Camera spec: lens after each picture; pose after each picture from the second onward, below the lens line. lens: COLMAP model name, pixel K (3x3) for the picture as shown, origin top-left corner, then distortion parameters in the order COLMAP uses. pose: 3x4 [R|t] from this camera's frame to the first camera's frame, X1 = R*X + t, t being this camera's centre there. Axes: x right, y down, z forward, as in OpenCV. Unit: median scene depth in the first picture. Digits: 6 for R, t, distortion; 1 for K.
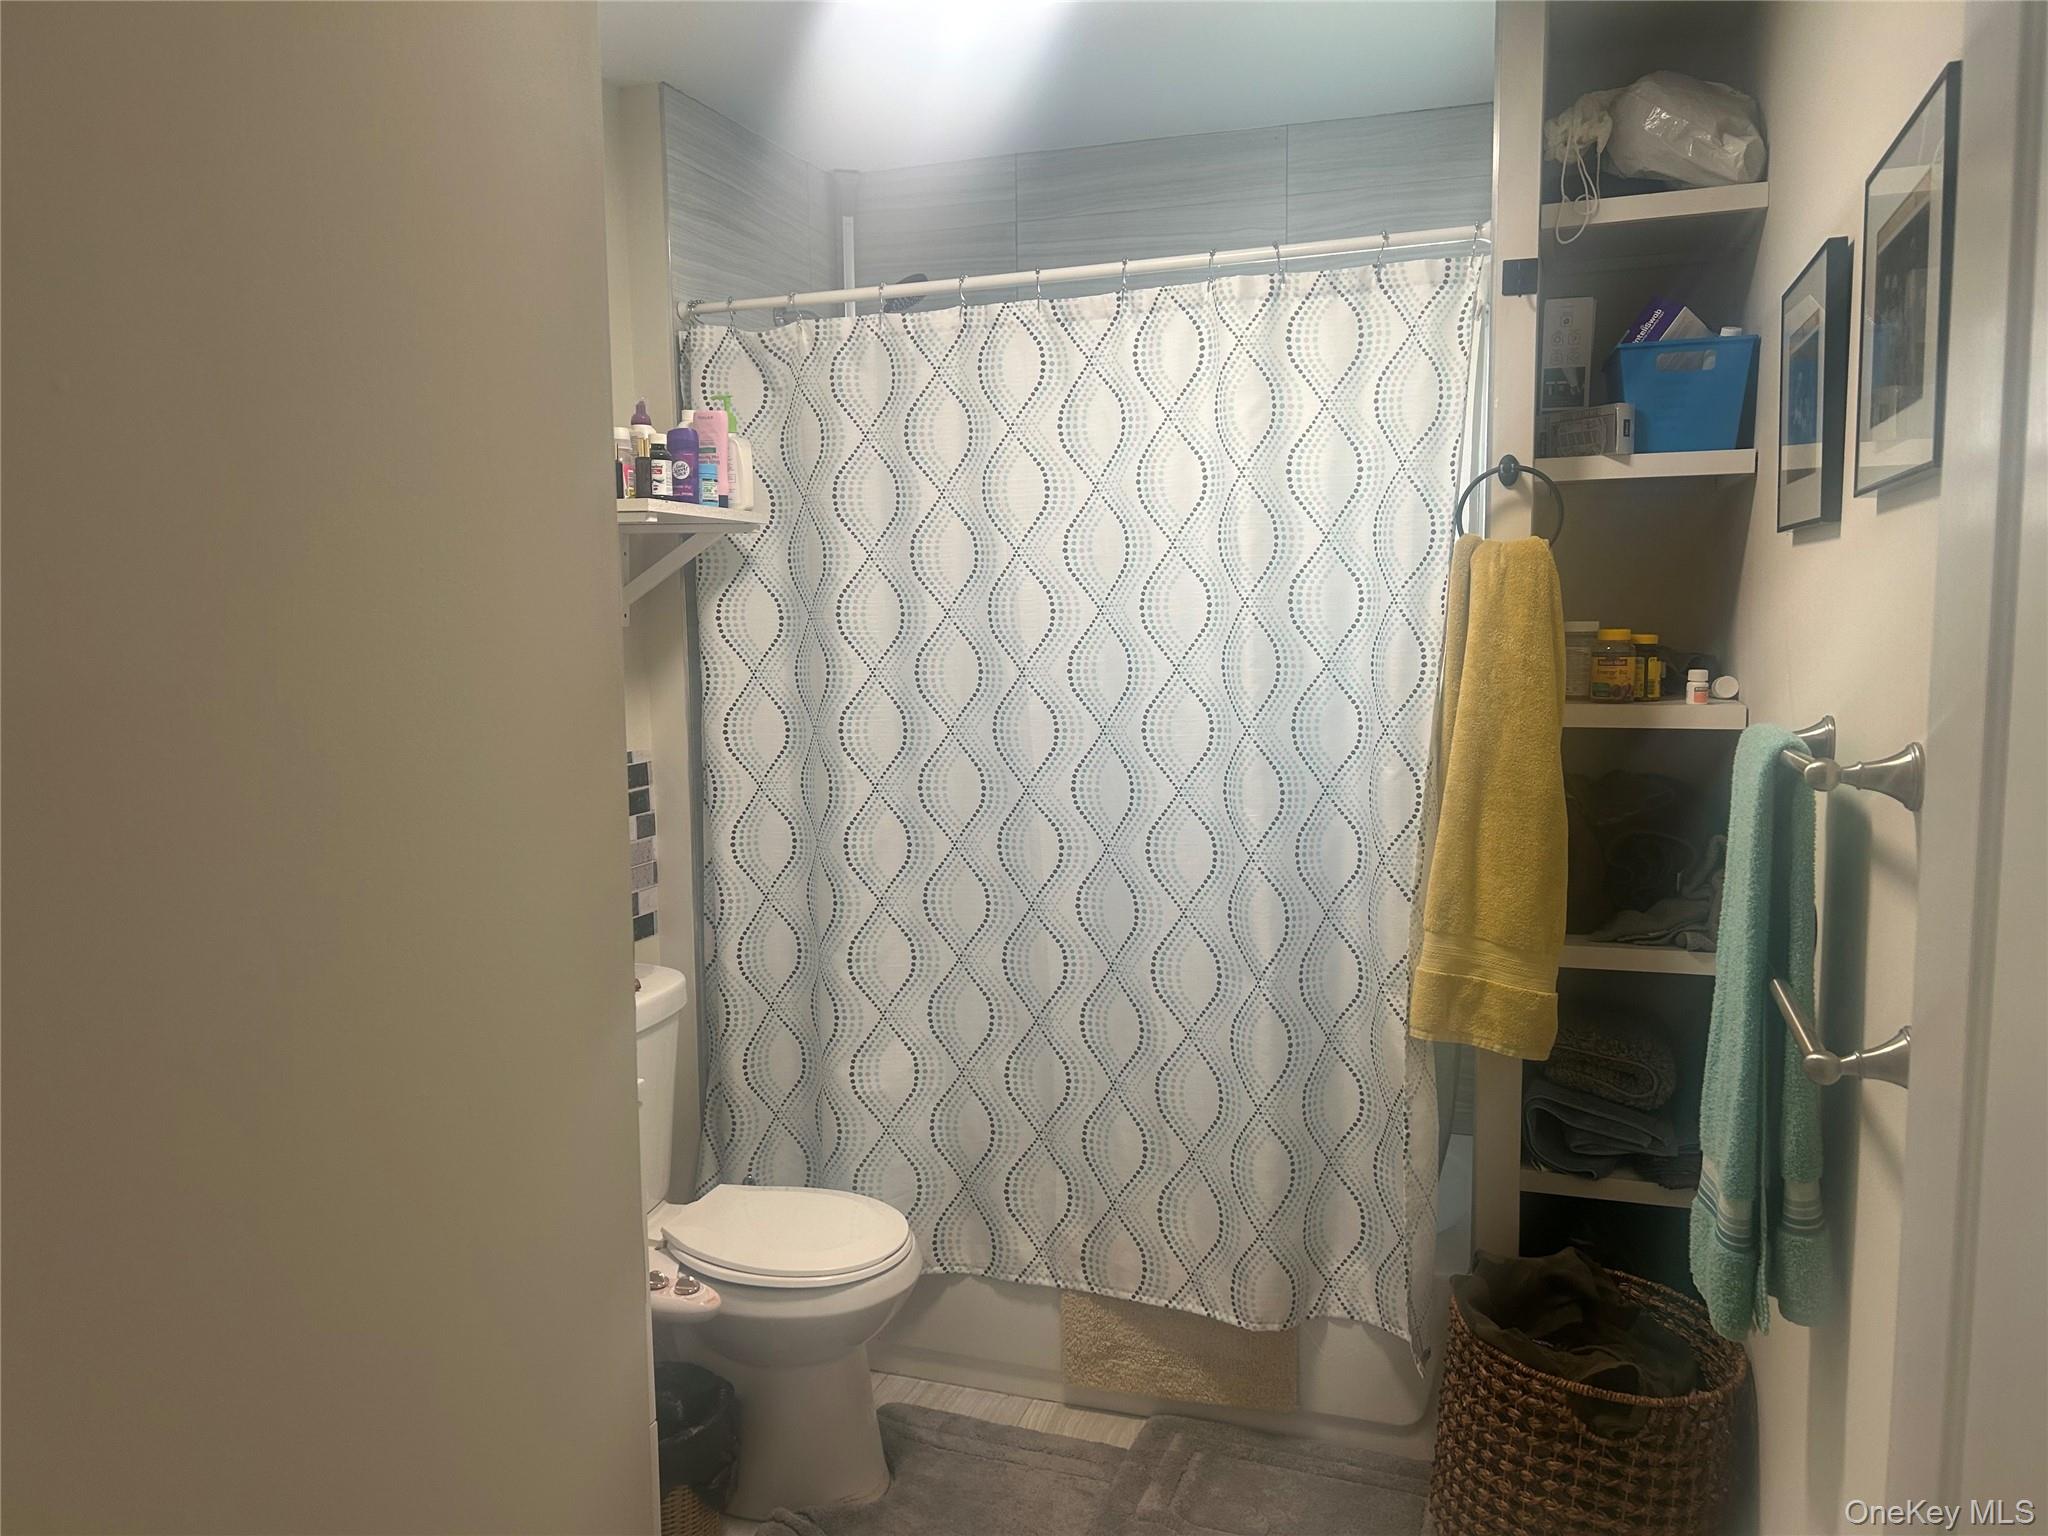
lens RADIAL K [[1534.3, 0, 1020.6], [0, 1534.3, 769.5], [0, 0, 1]] dist [0.063258, -0.073489]
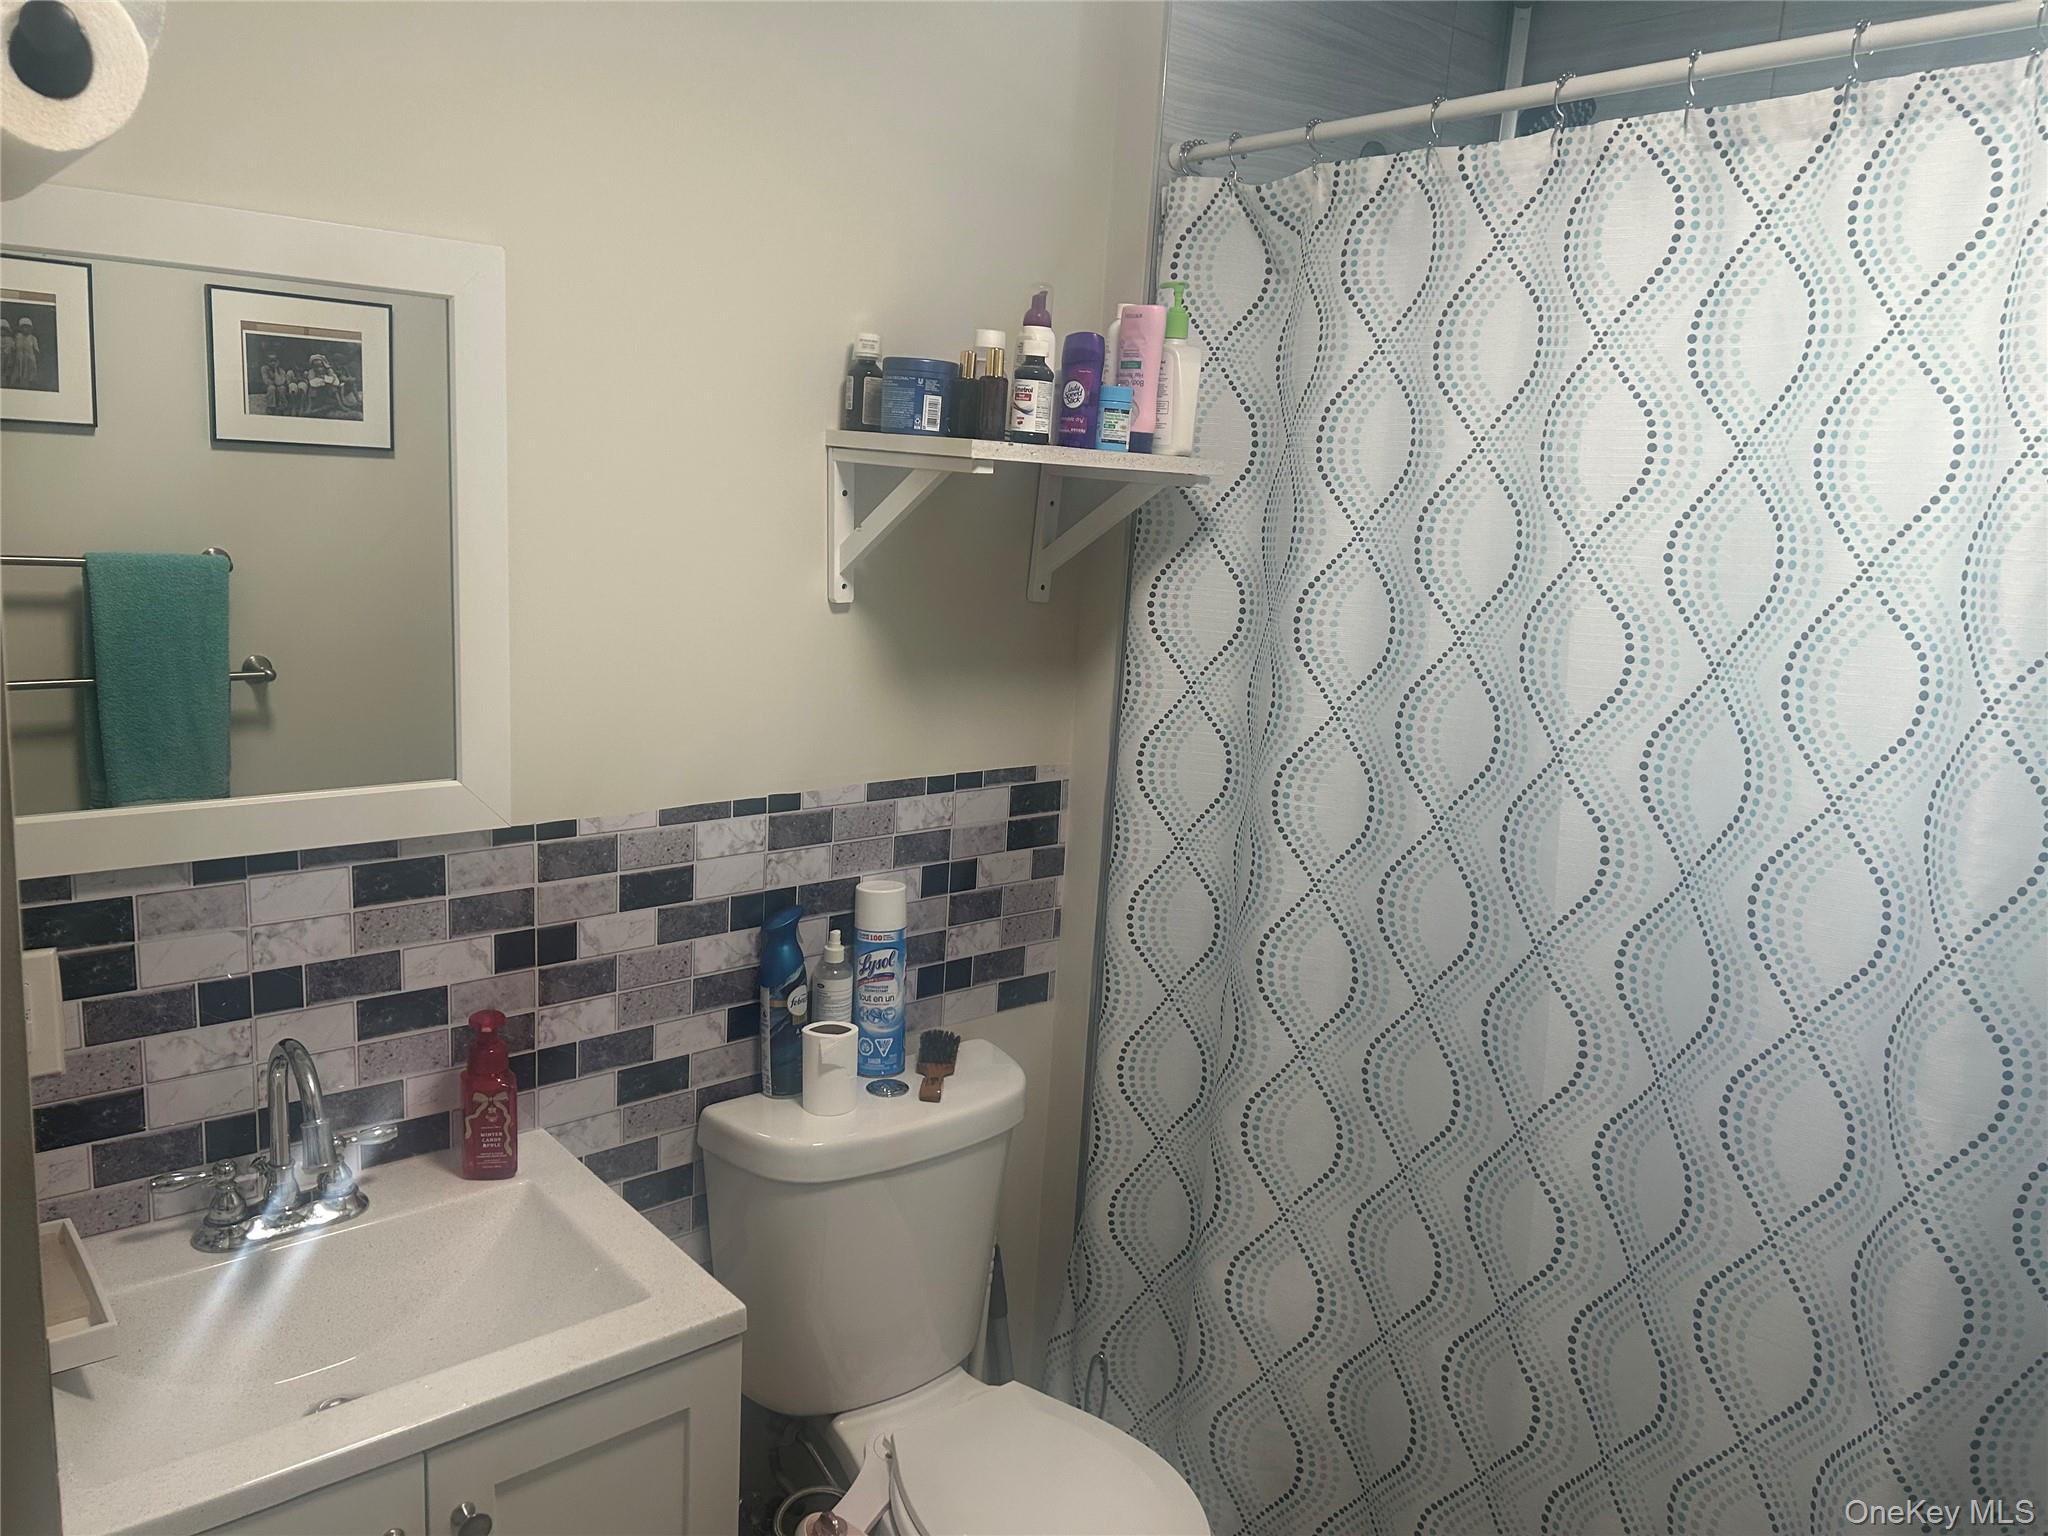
lens RADIAL K [[1534.3, 0, 1024.8], [0, 1534.3, 770.7], [0, 0, 1]] dist [0.063258, -0.073489]
pose [[0.851684, 0.165302, -0.497302, 0.123781], [-0.126014, 0.985705, 0.111834, -0.097804], [0.508679, -0.032580, 0.860339, 0.372972]]
